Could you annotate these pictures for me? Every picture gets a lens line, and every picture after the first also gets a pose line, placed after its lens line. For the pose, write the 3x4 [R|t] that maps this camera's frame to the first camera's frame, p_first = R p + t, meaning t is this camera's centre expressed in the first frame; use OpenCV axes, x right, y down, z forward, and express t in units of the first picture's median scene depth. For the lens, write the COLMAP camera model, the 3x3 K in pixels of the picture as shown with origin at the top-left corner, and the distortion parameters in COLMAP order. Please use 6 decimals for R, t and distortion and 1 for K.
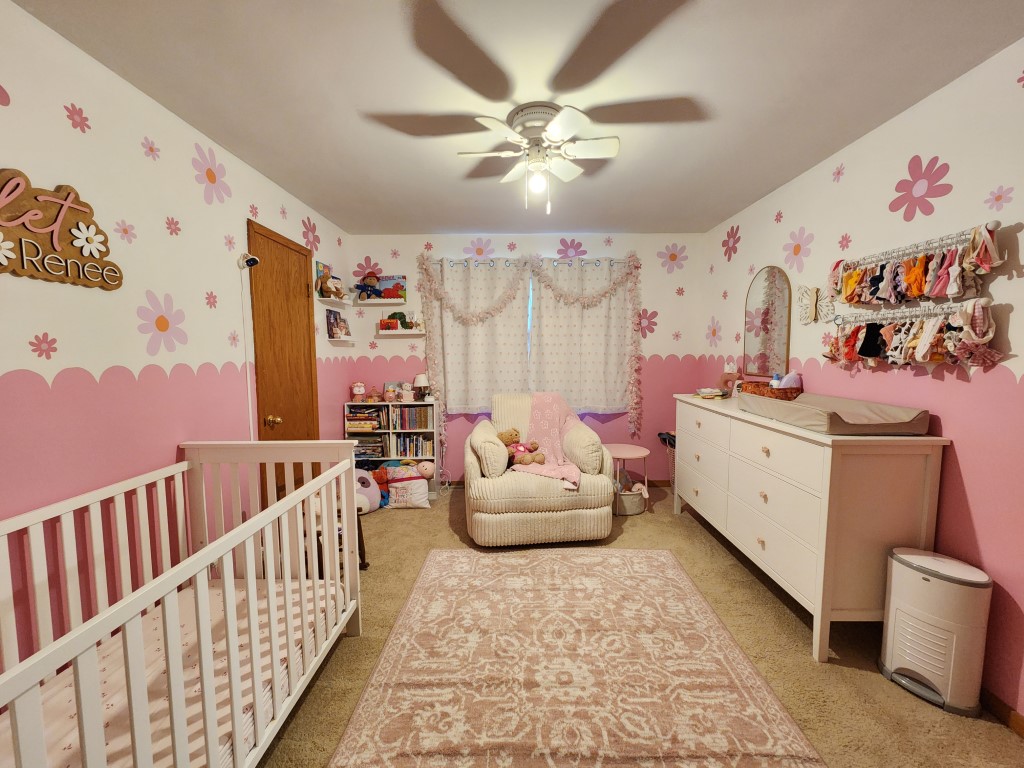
lens RADIAL K [[412.3, 0, 512.0], [0, 412.3, 384.0], [0, 0, 1]] dist [-0.000456, -0.000211]
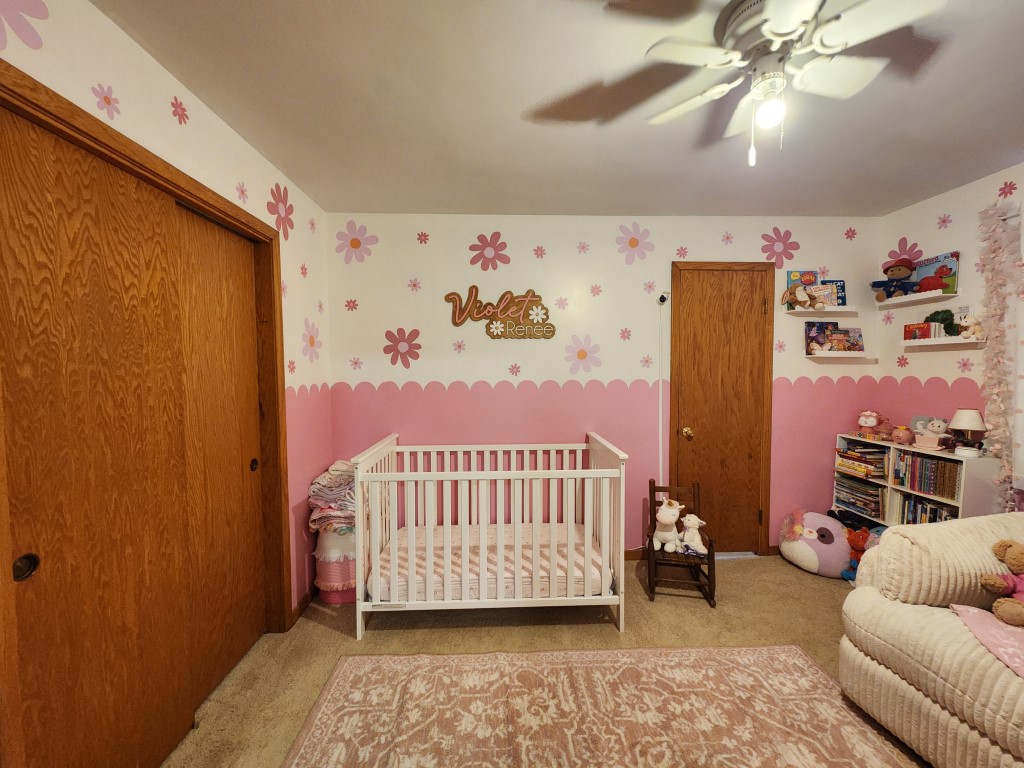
lens RADIAL K [[412.3, 0, 512.0], [0, 412.3, 384.0], [0, 0, 1]] dist [-0.000456, -0.000211]
pose [[0.058957, 0.049087, -0.997053, 0.622982], [-0.072632, 0.996354, 0.044758, -0.072532], [0.995615, 0.069780, 0.062308, 0.548599]]
